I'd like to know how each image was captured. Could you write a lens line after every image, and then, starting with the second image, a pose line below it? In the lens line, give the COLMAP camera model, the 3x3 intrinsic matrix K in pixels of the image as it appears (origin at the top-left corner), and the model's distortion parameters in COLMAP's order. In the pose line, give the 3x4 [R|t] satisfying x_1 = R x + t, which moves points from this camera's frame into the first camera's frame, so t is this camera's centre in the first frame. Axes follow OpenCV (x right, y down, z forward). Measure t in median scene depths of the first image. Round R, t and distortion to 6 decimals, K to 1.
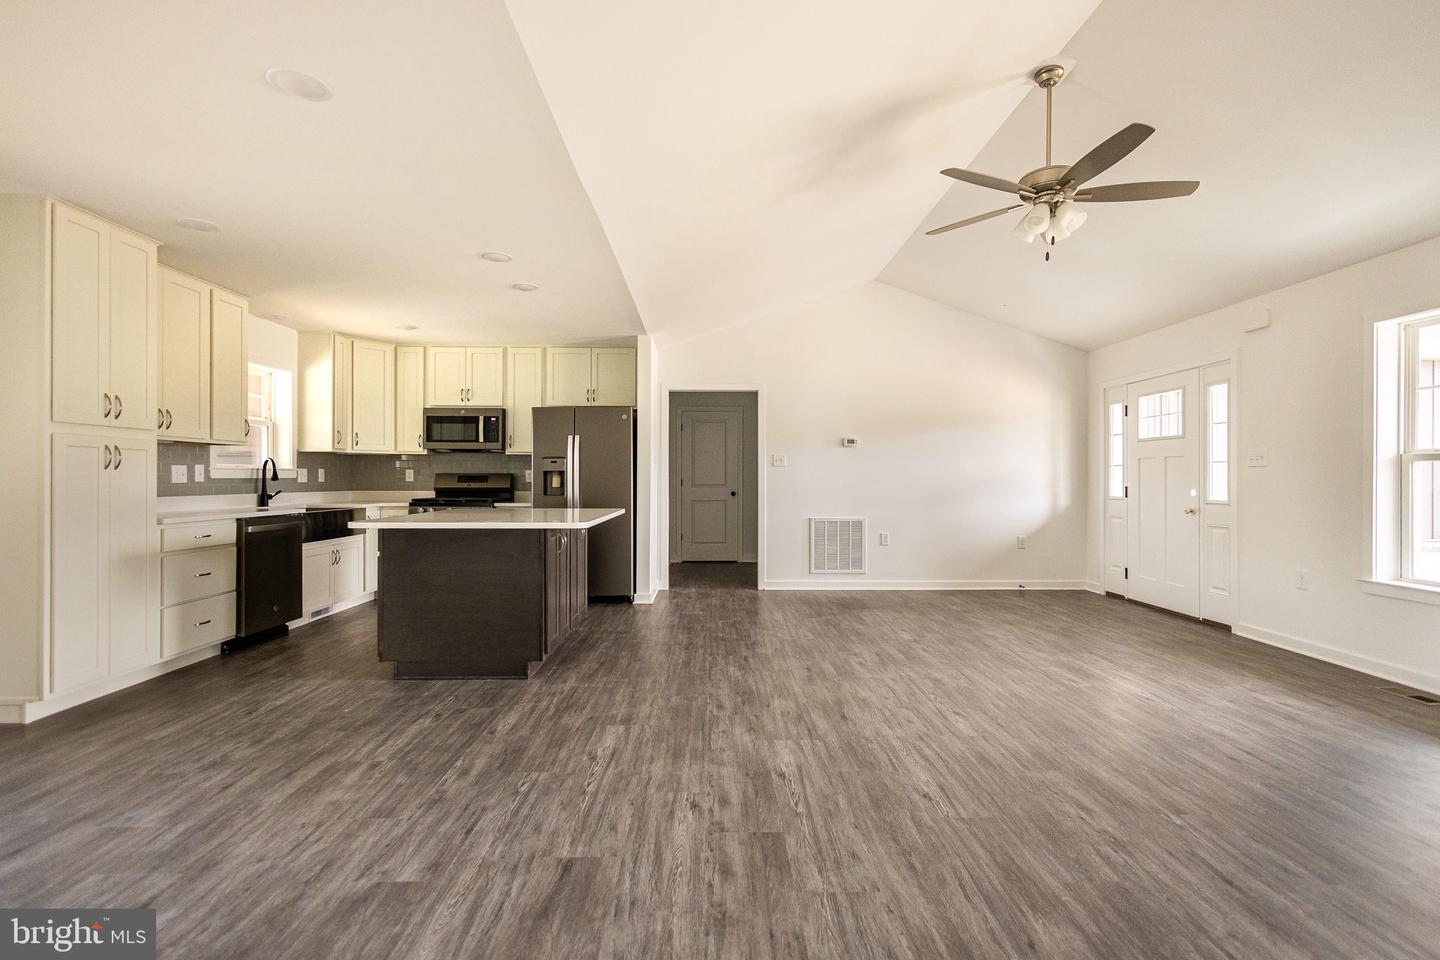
lens RADIAL K [[660.0, 0, 718.9], [0, 660.0, 480.1], [0, 0, 1]] dist [0.008556, -0.003381]
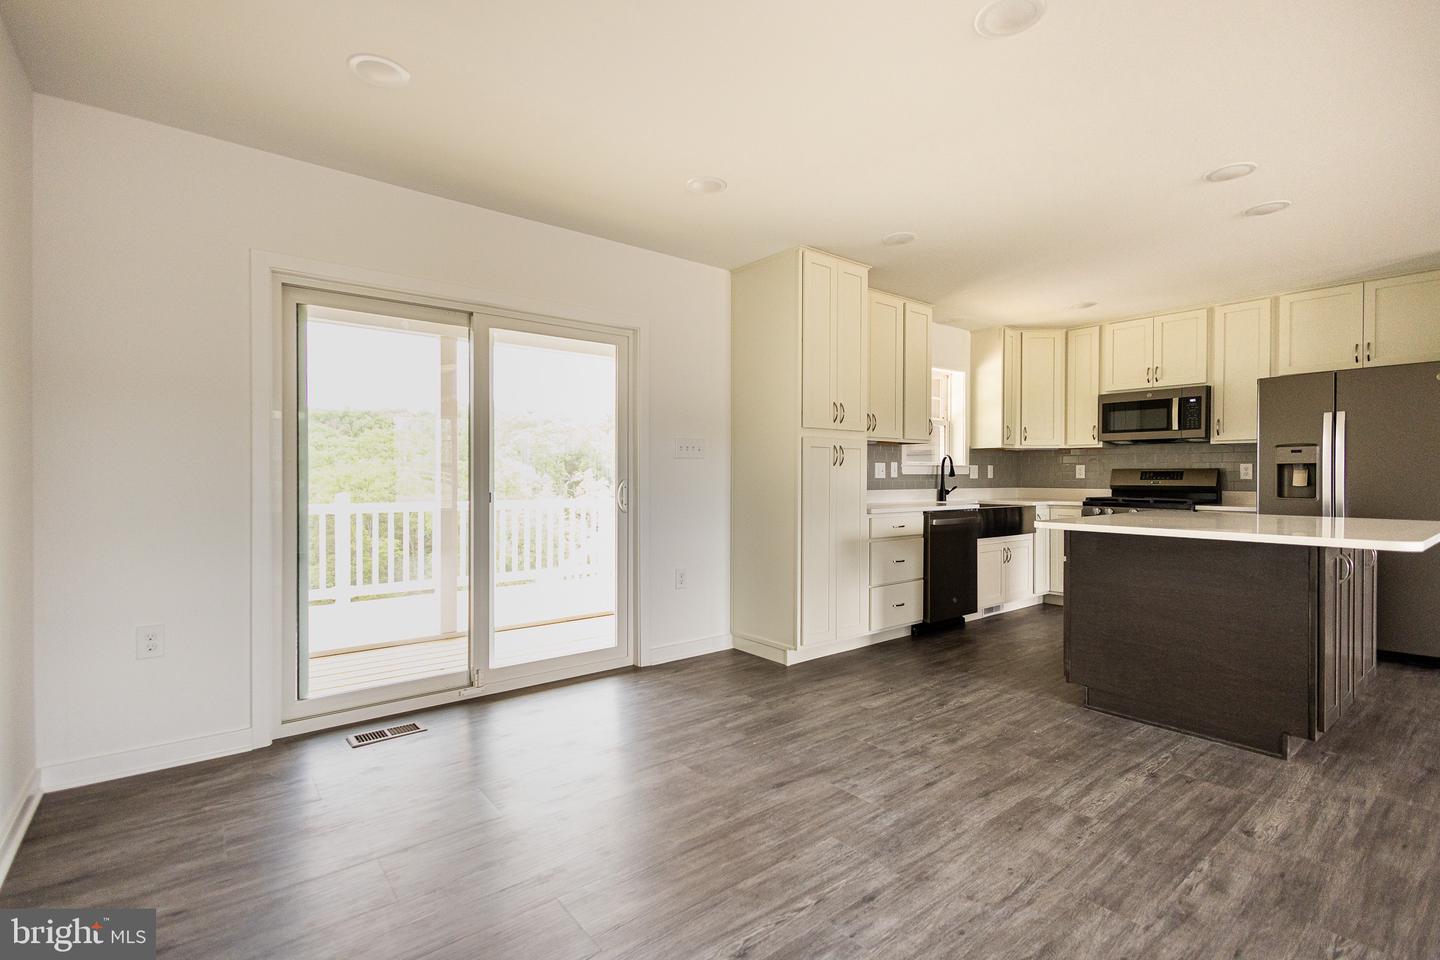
lens RADIAL K [[660.0, 0, 719.7], [0, 660.0, 478.2], [0, 0, 1]] dist [0.008556, -0.003381]
pose [[0.614939, 0.001951, -0.788572, -0.102610], [-0.002870, 0.999996, 0.000236, 0.005695], [0.788569, 0.002119, 0.614942, 0.096649]]
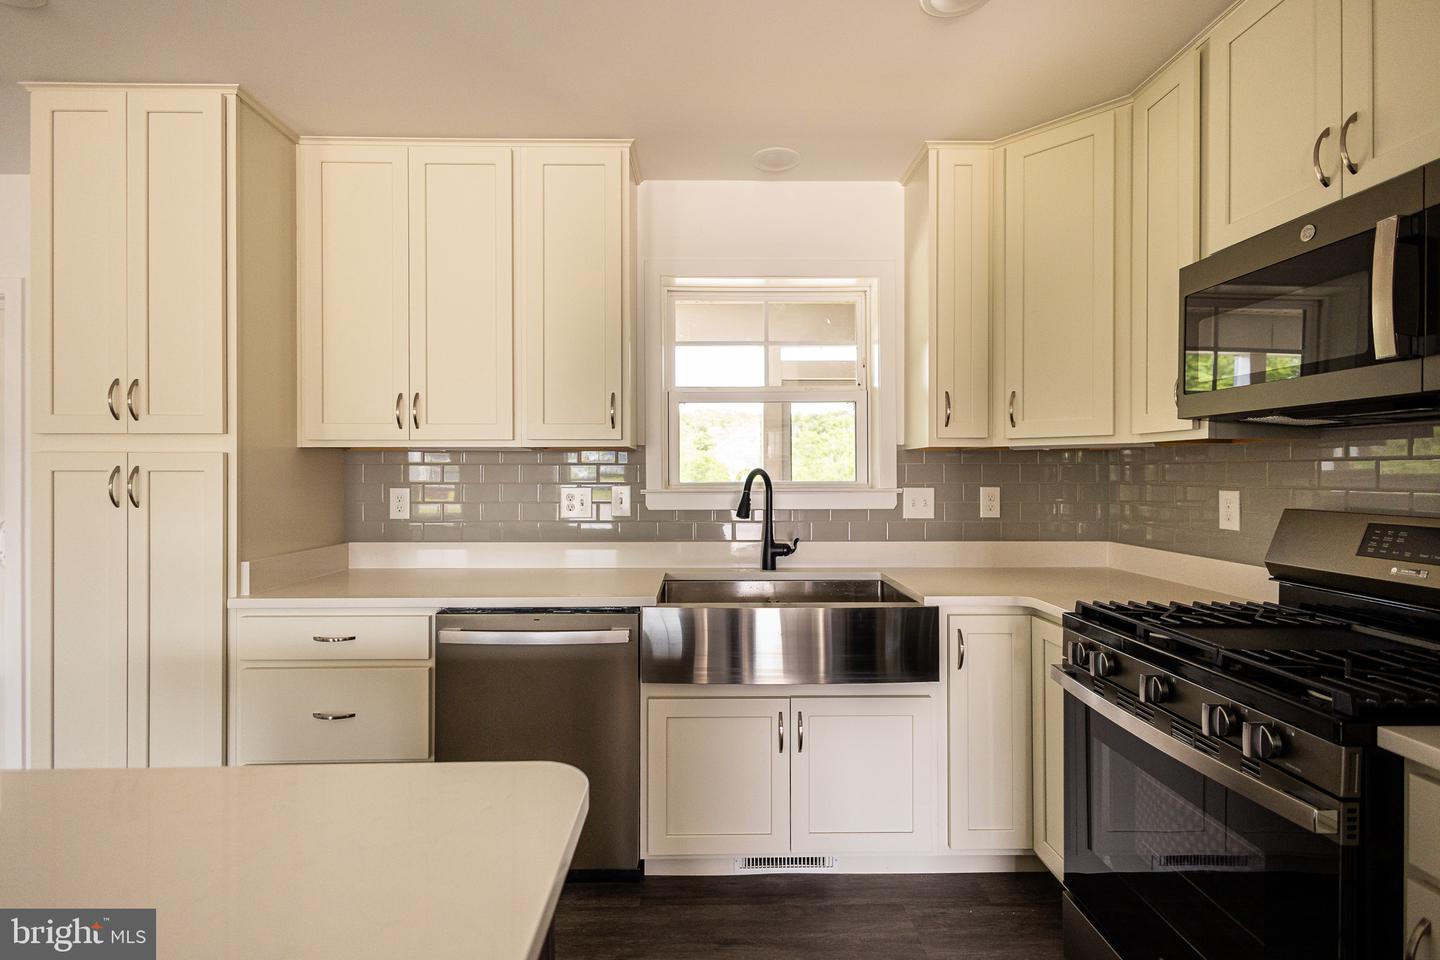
lens RADIAL K [[660.0, 0, 711.9], [0, 660.0, 472.3], [0, 0, 1]] dist [0.008556, -0.003381]
pose [[0.008740, -0.001938, -0.999960, -0.291450], [-0.001597, 0.999997, -0.001952, -0.041498], [0.999961, 0.001614, 0.008737, 1.343845]]
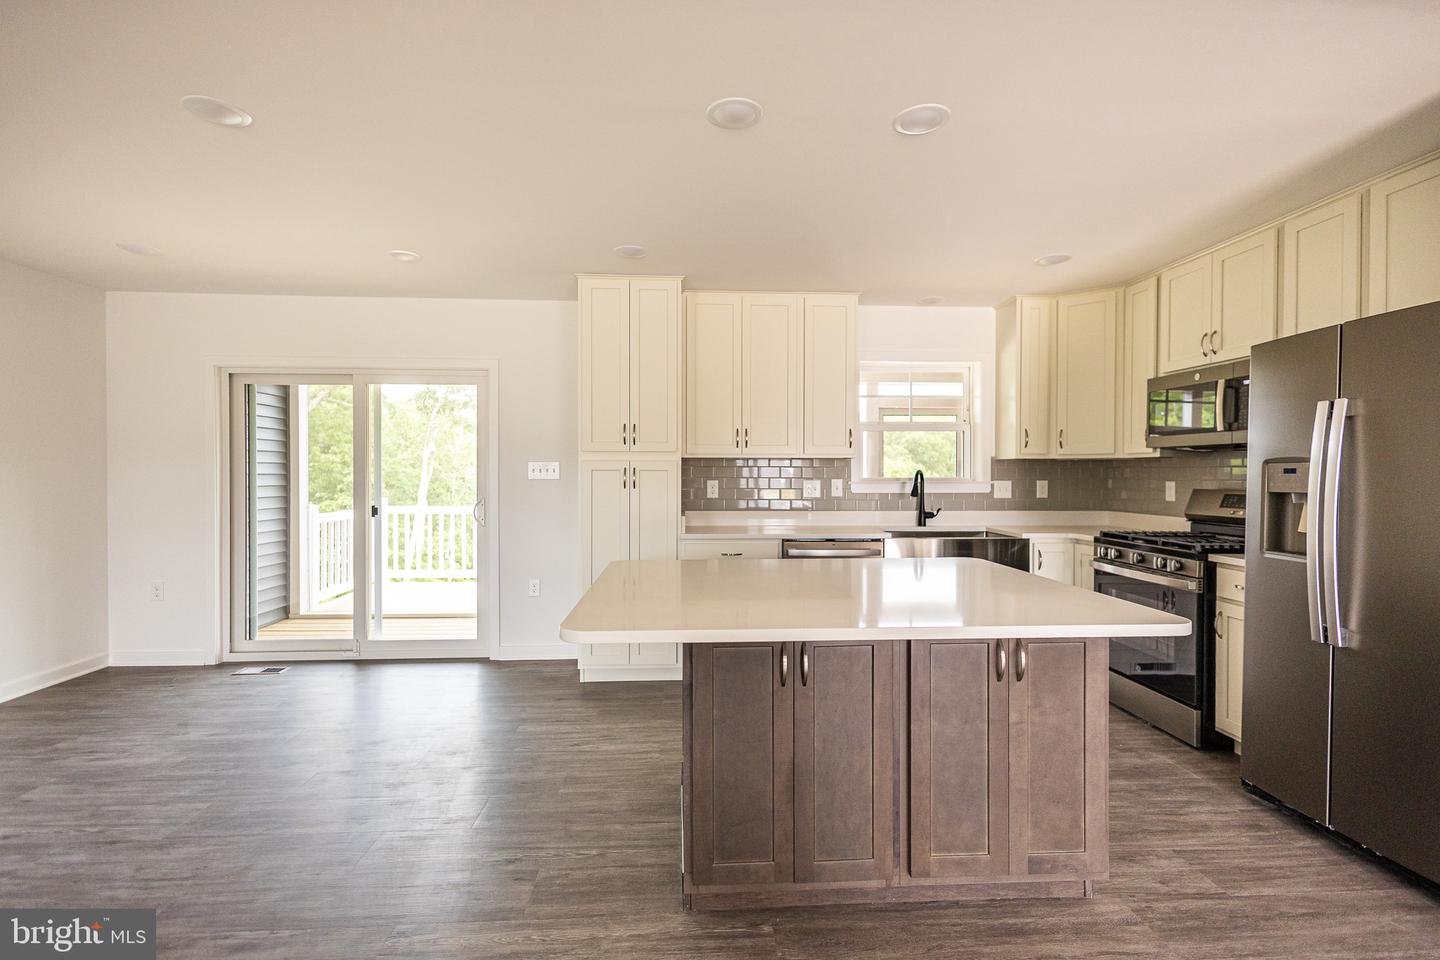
lens RADIAL K [[660.0, 0, 715.3], [0, 660.0, 478.9], [0, 0, 1]] dist [0.008556, -0.003381]
pose [[0.047474, 0.006943, -0.998848, 0.219849], [-0.004196, 0.999968, 0.006751, -0.036776], [0.998864, 0.003871, 0.047501, 0.974043]]
